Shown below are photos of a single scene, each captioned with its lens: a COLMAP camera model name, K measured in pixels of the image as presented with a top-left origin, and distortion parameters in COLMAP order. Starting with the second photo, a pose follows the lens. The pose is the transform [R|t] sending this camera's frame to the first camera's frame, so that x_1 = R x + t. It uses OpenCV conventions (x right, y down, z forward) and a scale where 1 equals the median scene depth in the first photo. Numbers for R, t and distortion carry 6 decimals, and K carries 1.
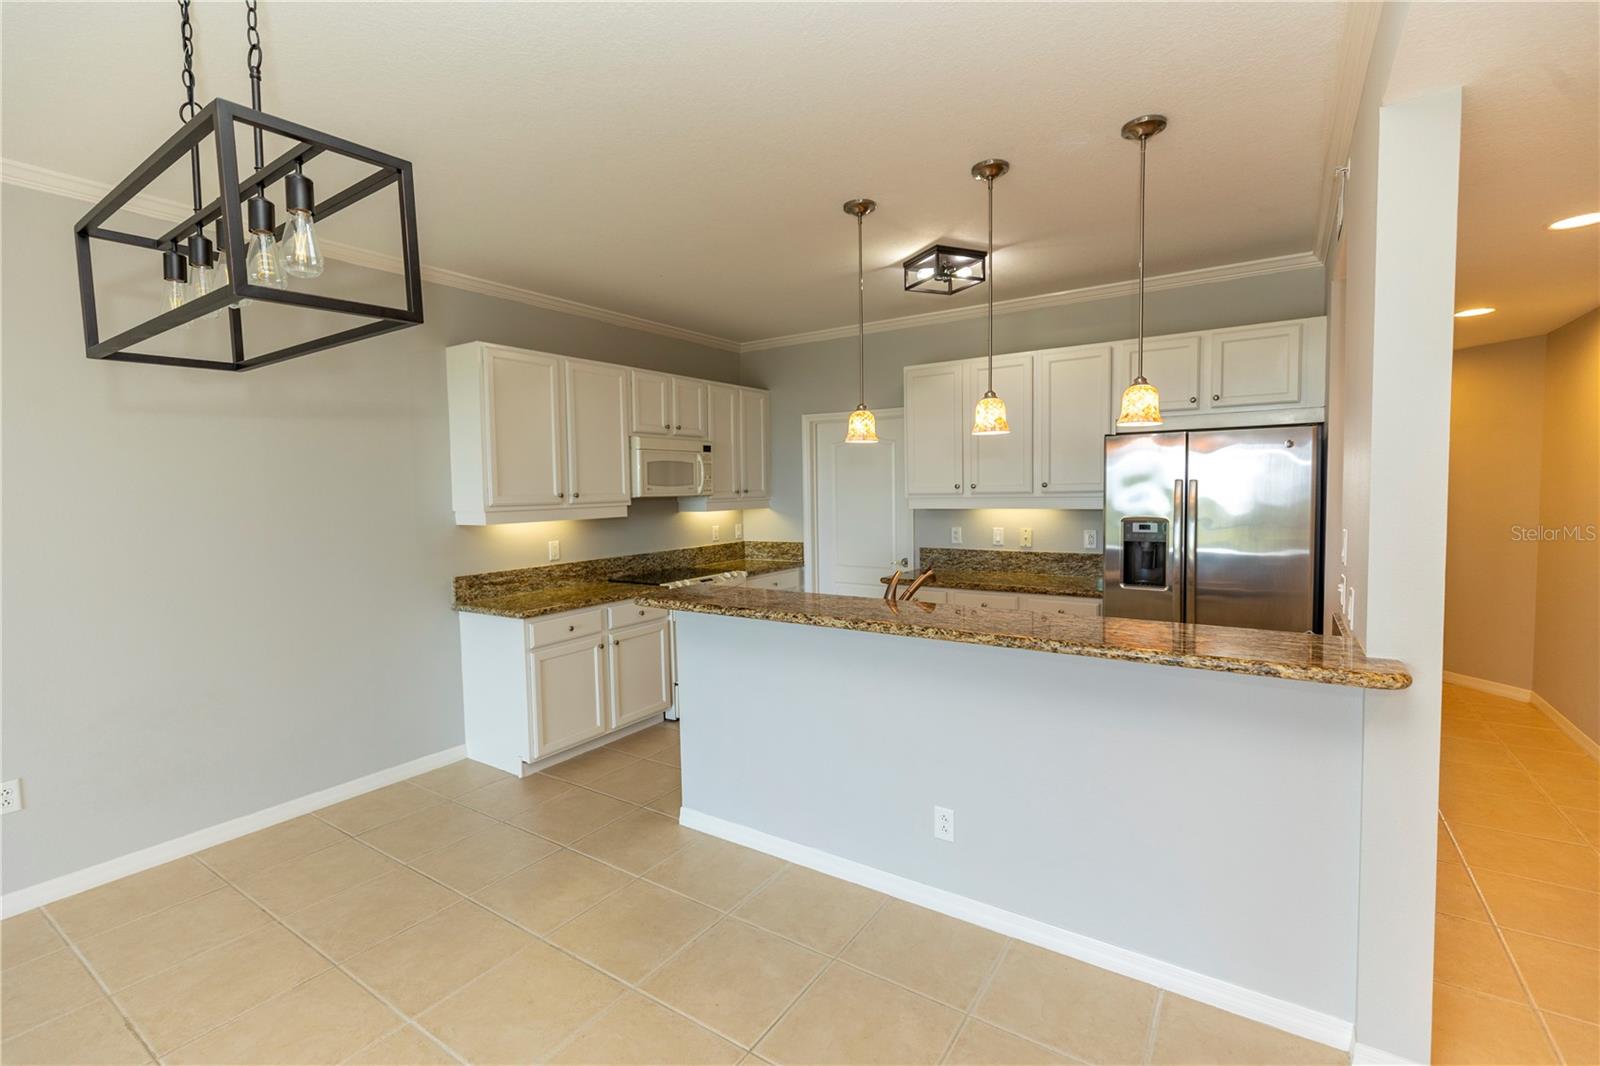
lens RADIAL K [[708.0, 0, 792.8], [0, 708.0, 530.3], [0, 0, 1]] dist [0.006520, -0.000720]
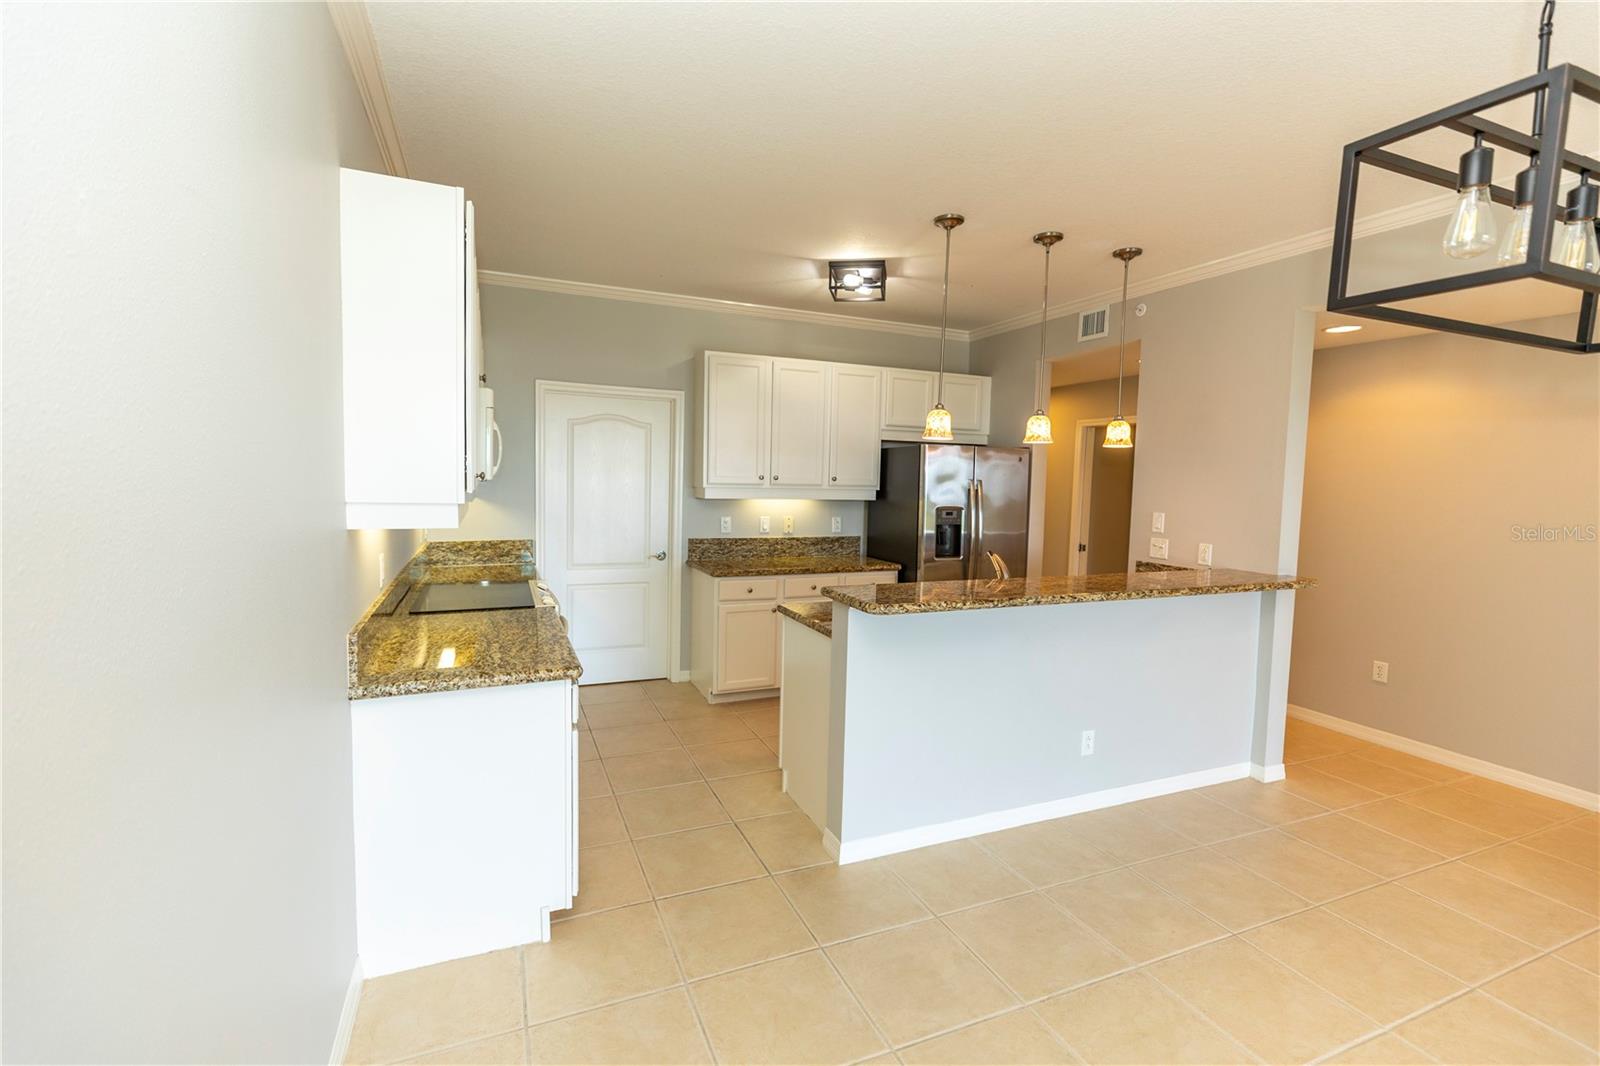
lens RADIAL K [[708.0, 0, 788.1], [0, 708.0, 532.0], [0, 0, 1]] dist [0.006520, -0.000720]
pose [[0.544961, -0.035914, 0.837692, -0.623850], [0.019302, 0.999355, 0.030287, -0.012849], [-0.838239, -0.000336, 0.545302, 0.401412]]
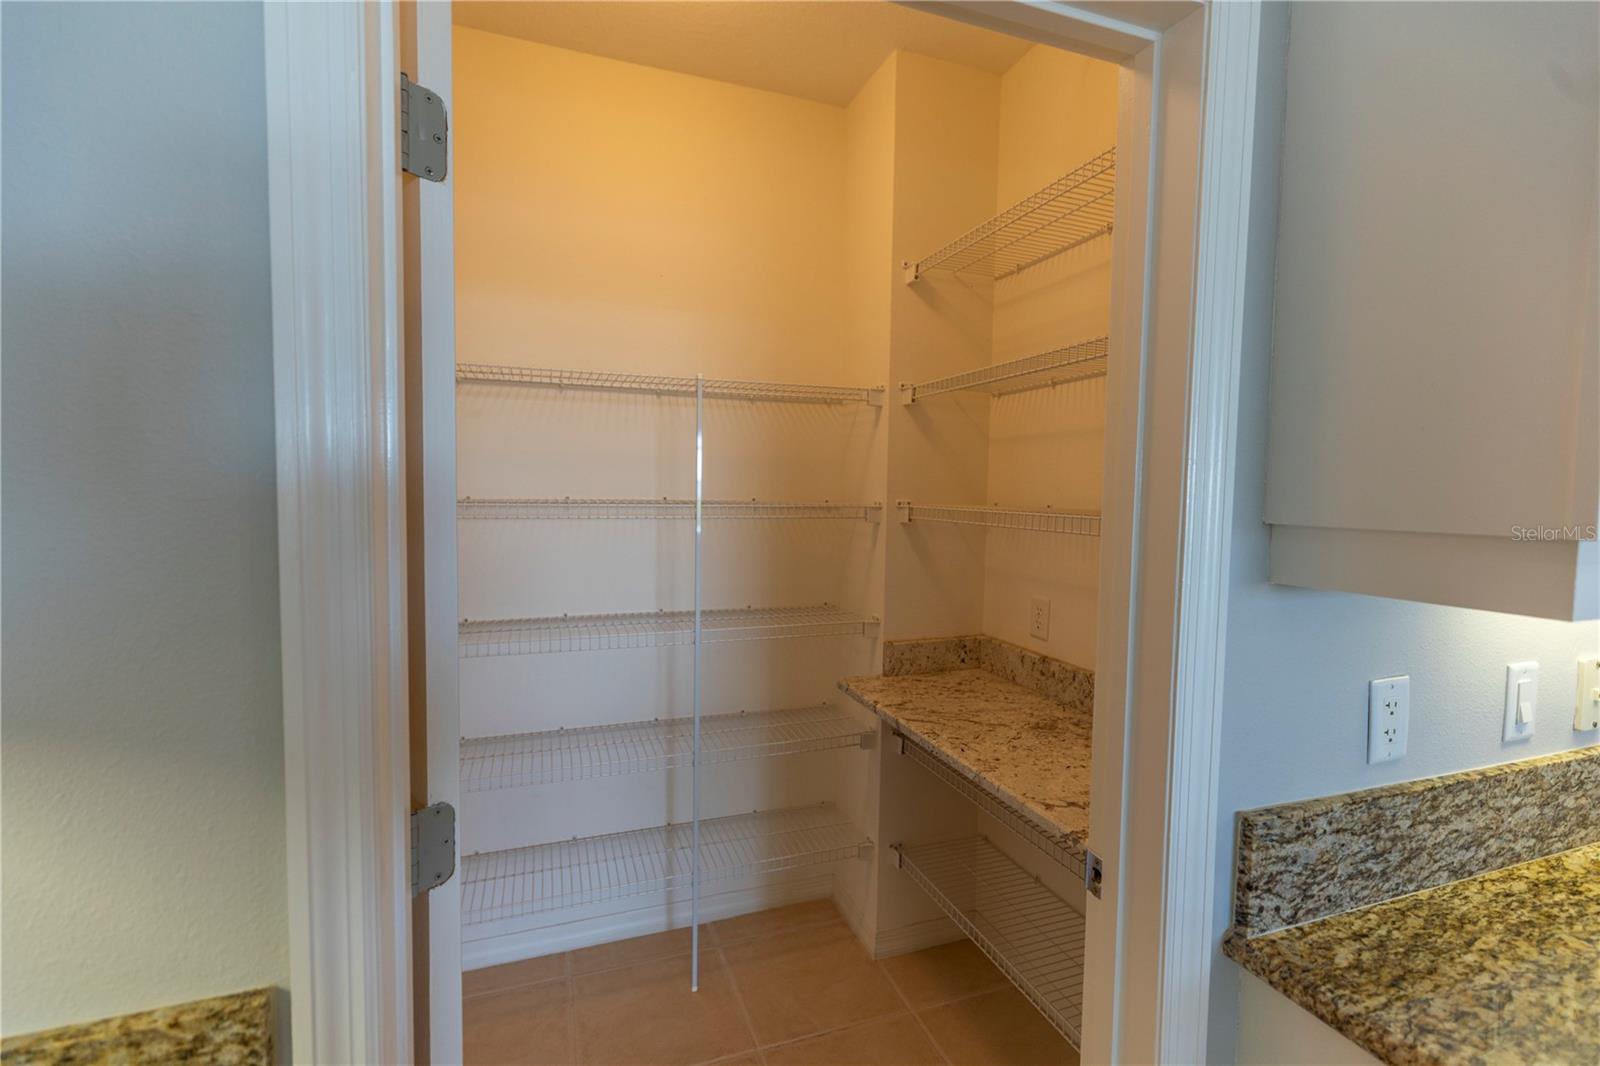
lens RADIAL K [[708.0, 0, 797.6], [0, 708.0, 527.8], [0, 0, 1]] dist [0.006520, -0.000720]
pose [[0.587709, -0.013793, 0.808955, -0.023988], [0.026630, 0.999643, -0.002303, -0.053503], [-0.808634, 0.022896, 0.587866, 1.103022]]
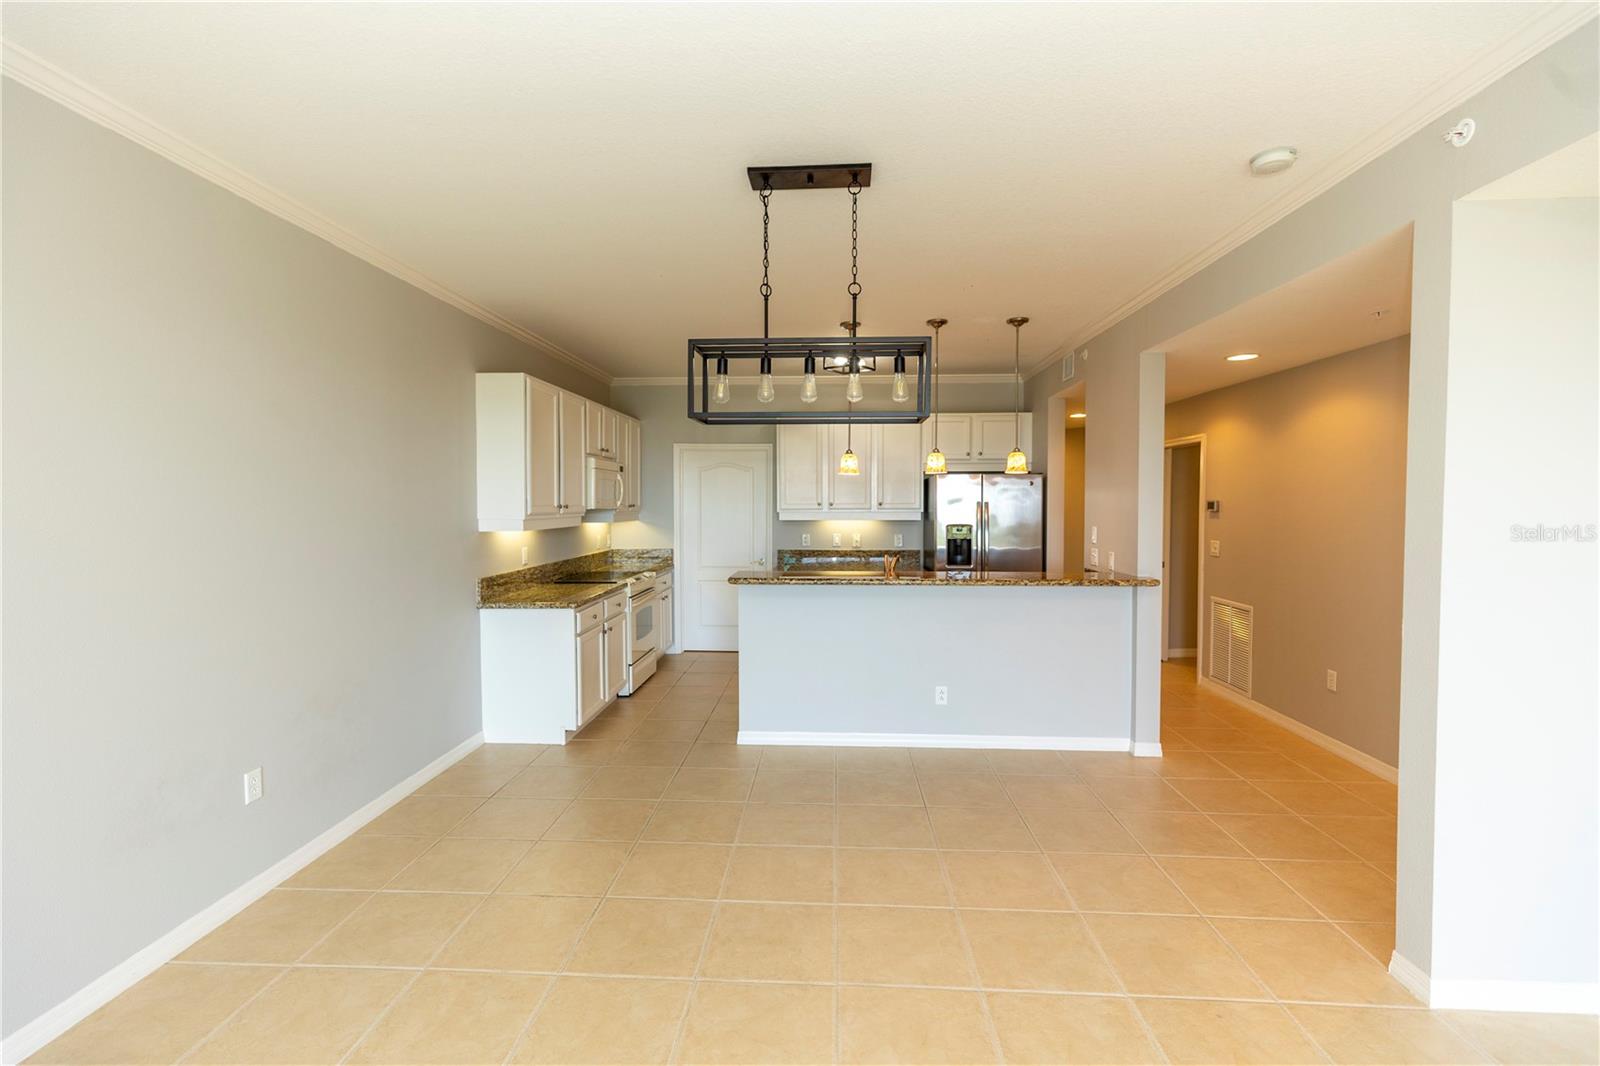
lens RADIAL K [[708.0, 0, 790.5], [0, 708.0, 533.2], [0, 0, 1]] dist [0.006520, -0.000720]
pose [[0.859965, -0.005925, 0.510319, -0.534370], [0.017896, 0.999668, -0.018551, 0.020603], [-0.510039, 0.025086, 0.859785, -0.174283]]
